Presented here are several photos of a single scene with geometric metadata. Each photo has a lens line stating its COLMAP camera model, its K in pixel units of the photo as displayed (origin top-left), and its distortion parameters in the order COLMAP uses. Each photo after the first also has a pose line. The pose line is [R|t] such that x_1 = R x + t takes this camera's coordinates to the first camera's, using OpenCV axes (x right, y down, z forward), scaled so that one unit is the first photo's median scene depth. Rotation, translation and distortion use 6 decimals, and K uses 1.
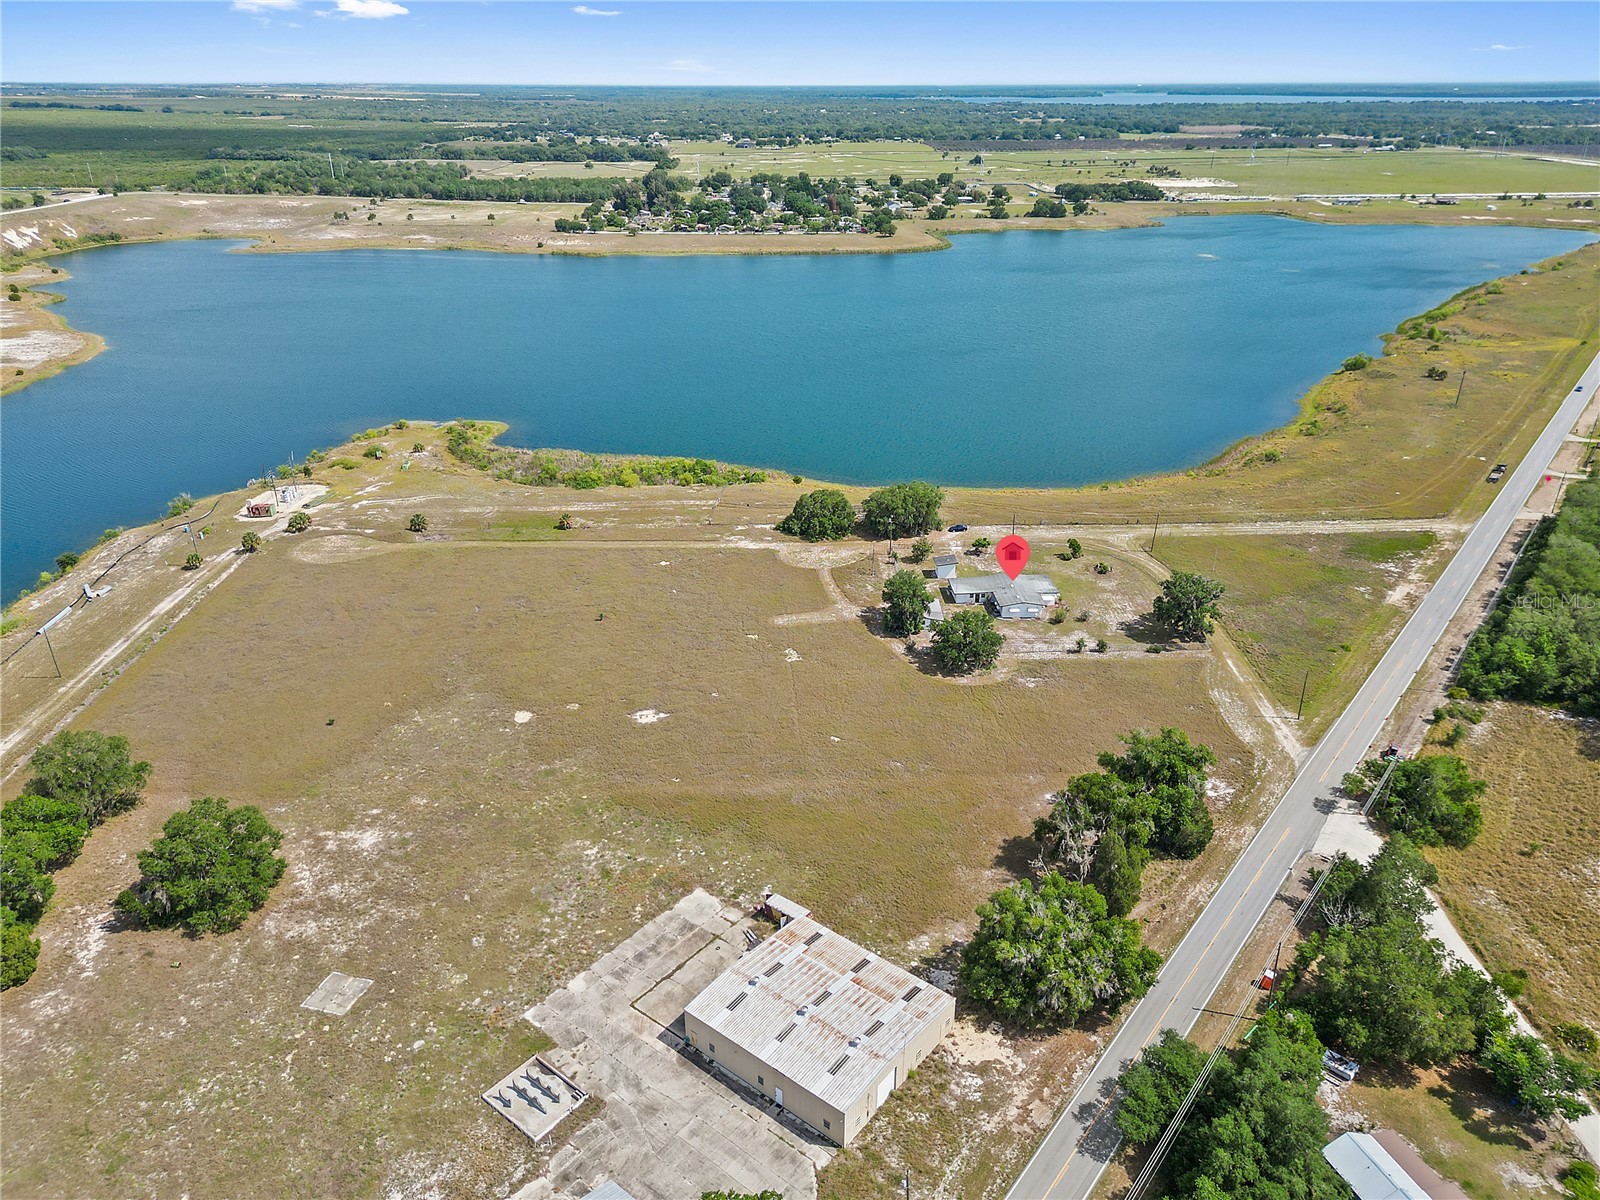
lens RADIAL K [[1150.4, 0, 797.2], [0, 1150.4, 578.9], [0, 0, 1]] dist [0.075665, -0.080468]
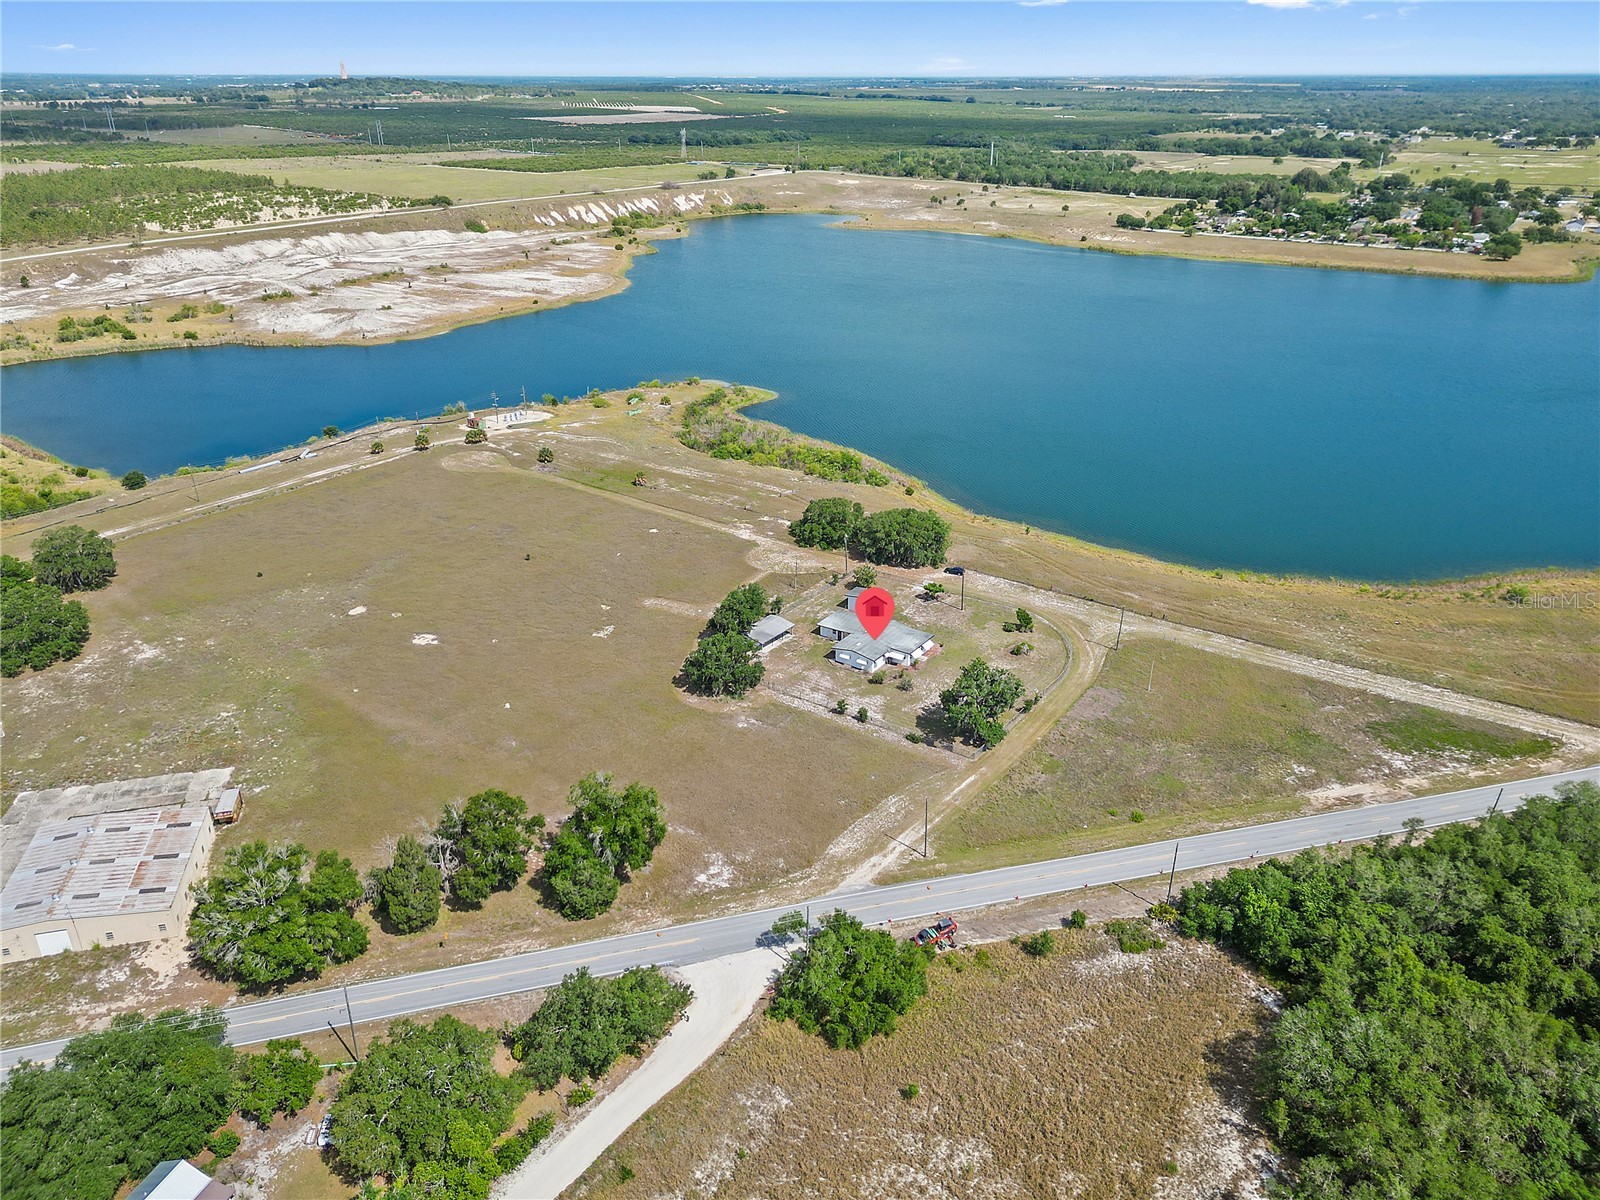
lens RADIAL K [[1137.3, 0, 800.0], [0, 1137.3, 600.0], [0, 0, 1]] dist [0.082022, -0.086688]
pose [[0.799493, 0.252731, -0.544920, 0.538434], [-0.238927, 0.966127, 0.097536, -0.080343], [0.551113, 0.052217, 0.832796, 0.192104]]
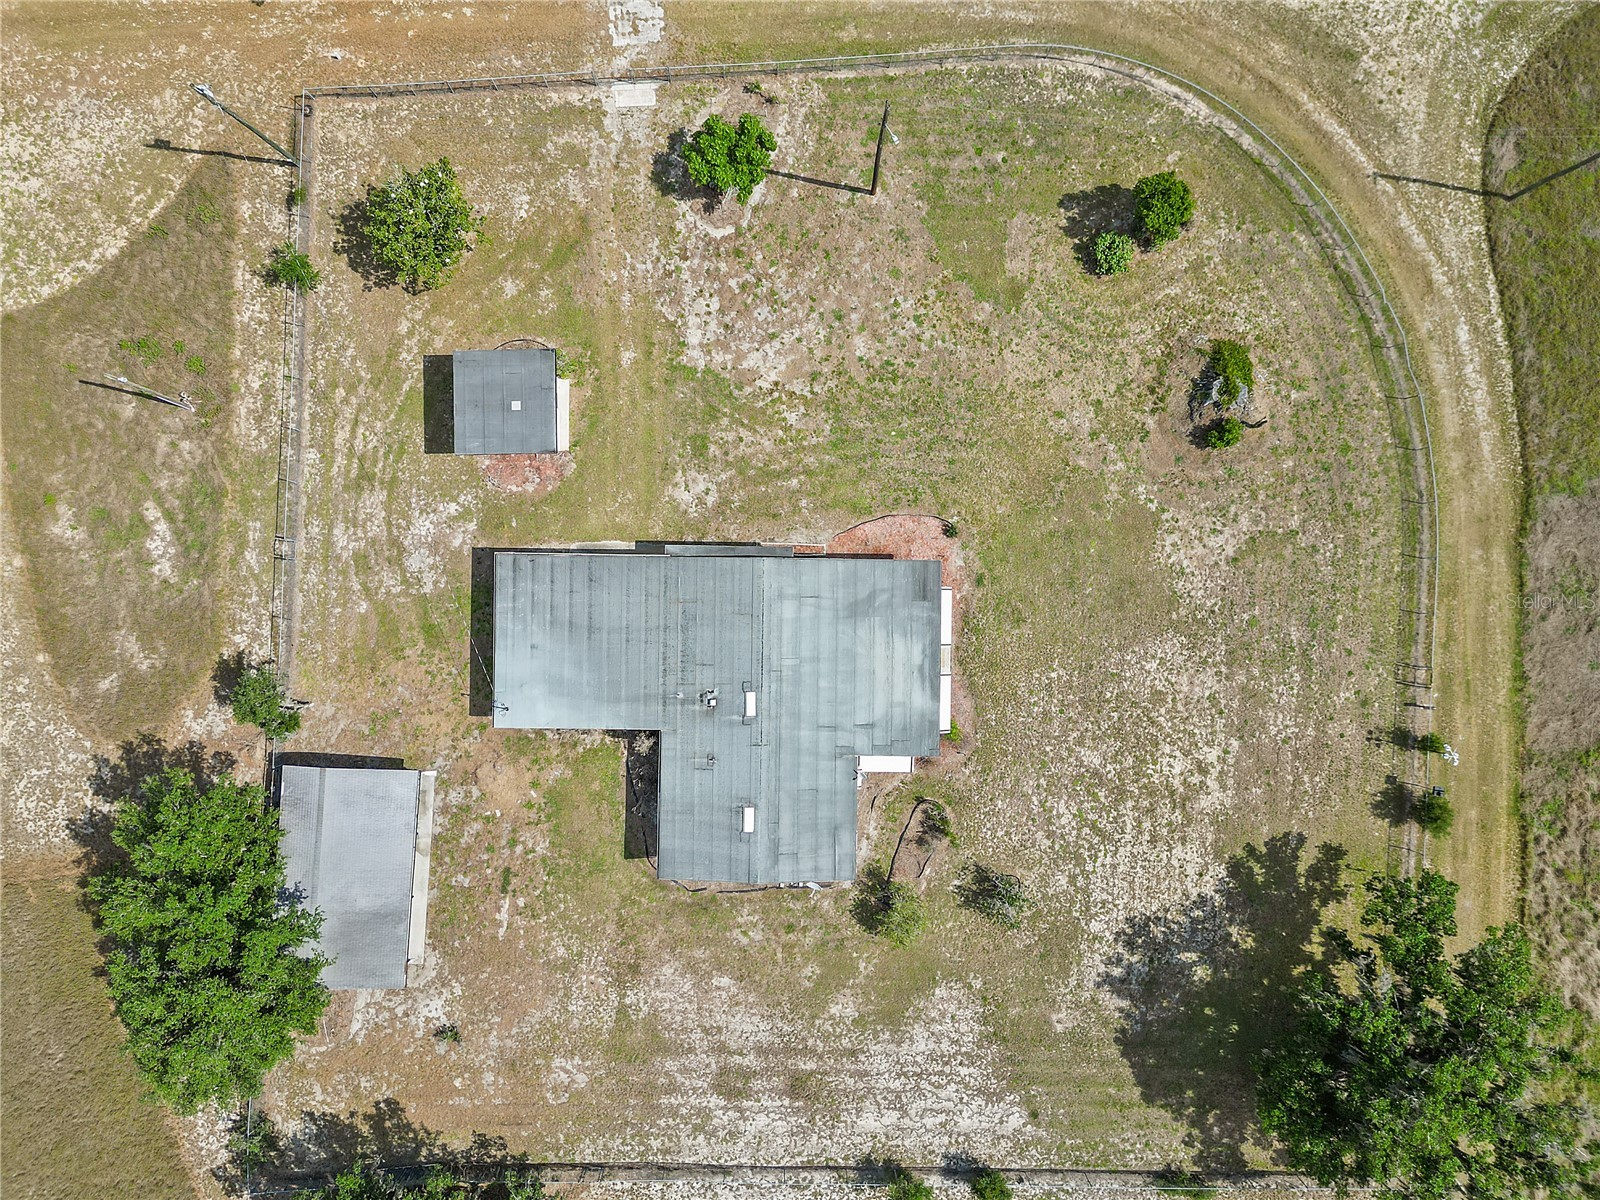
lens RADIAL K [[1137.3, 0, 800.0], [0, 1137.3, 600.0], [0, 0, 1]] dist [0.082022, -0.086688]
pose [[0.997971, 0.058819, 0.024391, 0.164669], [-0.045706, 0.394995, 0.917545, -0.181267], [0.044334, -0.916798, 0.396882, 0.806644]]
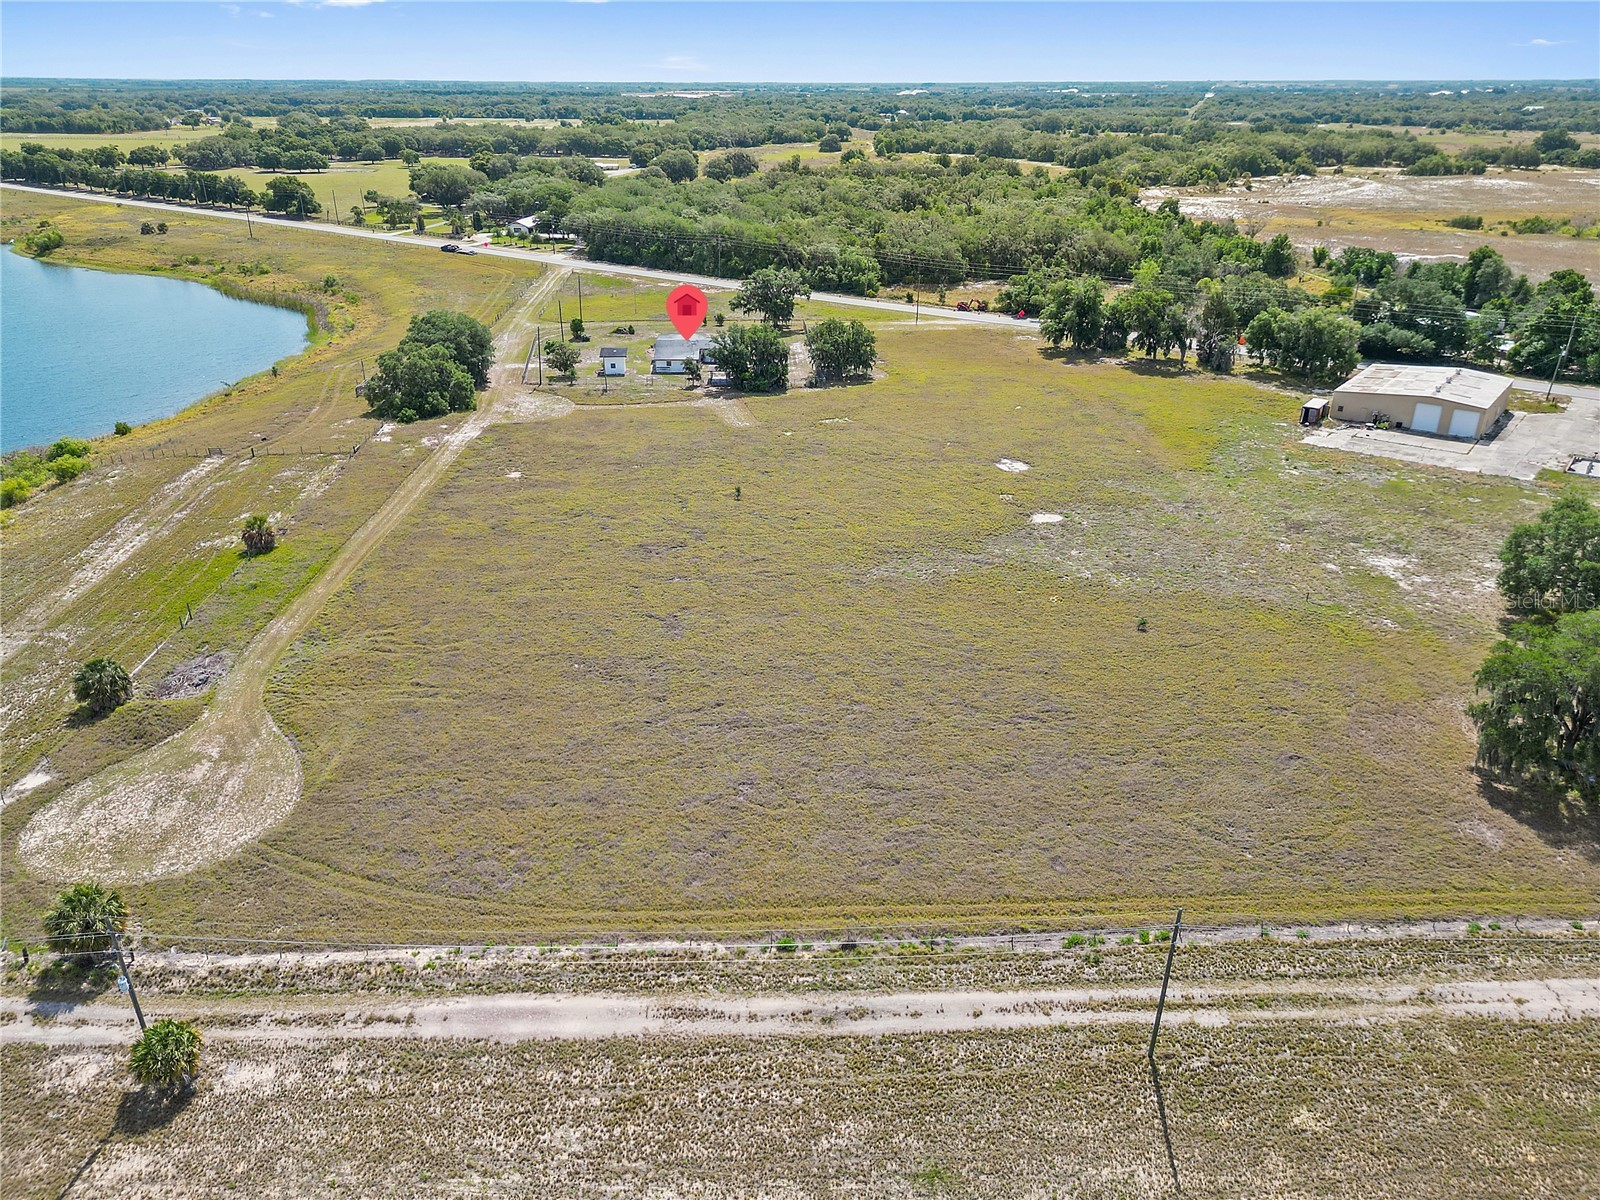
lens RADIAL K [[1150.4, 0, 797.2], [0, 1150.4, 578.9], [0, 0, 1]] dist [0.075665, -0.080468]
pose [[-0.016810, -0.395517, 0.918305, -0.638653], [0.394807, 0.841177, 0.369525, -0.121574], [-0.918610, 0.368765, 0.142012, 0.746172]]
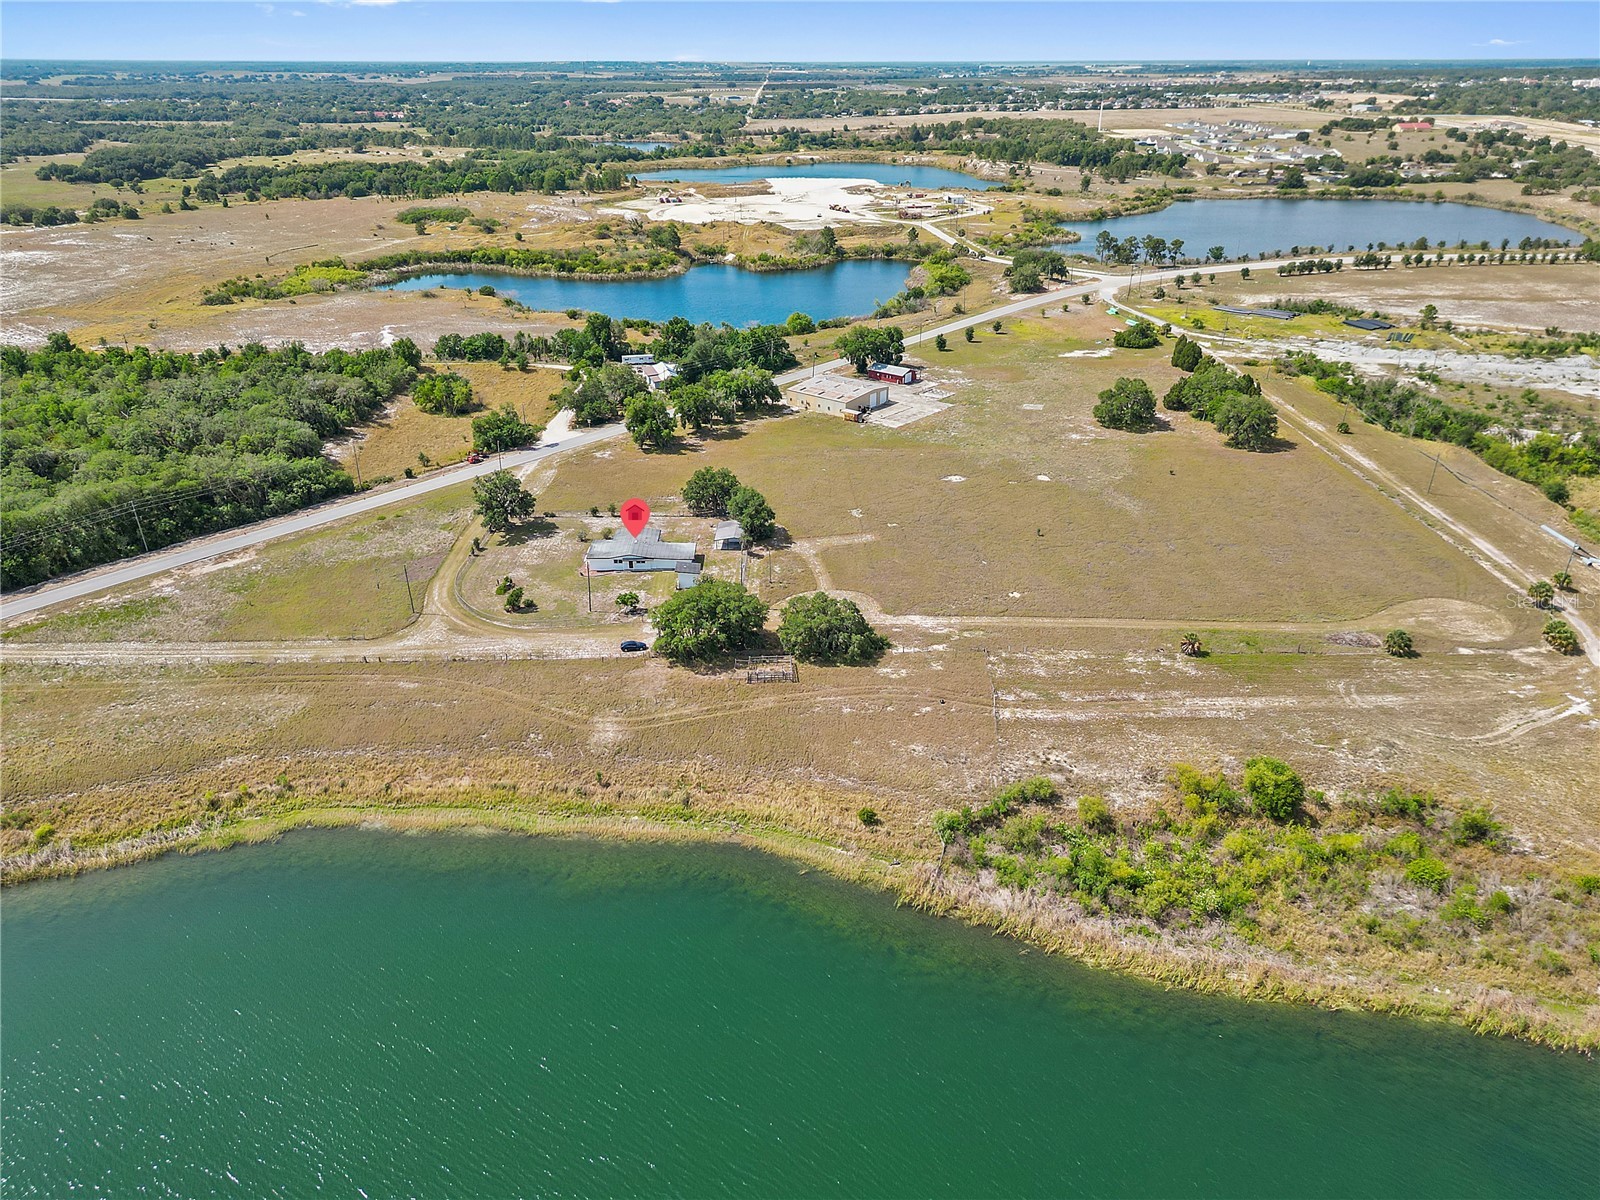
lens RADIAL K [[1128.7, 0, 800.0], [0, 1128.7, 600.0], [0, 0, 1]] dist [0.071056, -0.061247]
pose [[-0.999669, -0.009617, 0.023865, 0.020048], [0.011586, 0.659903, 0.751261, -0.592176], [-0.022974, 0.751289, -0.659574, 1.447743]]
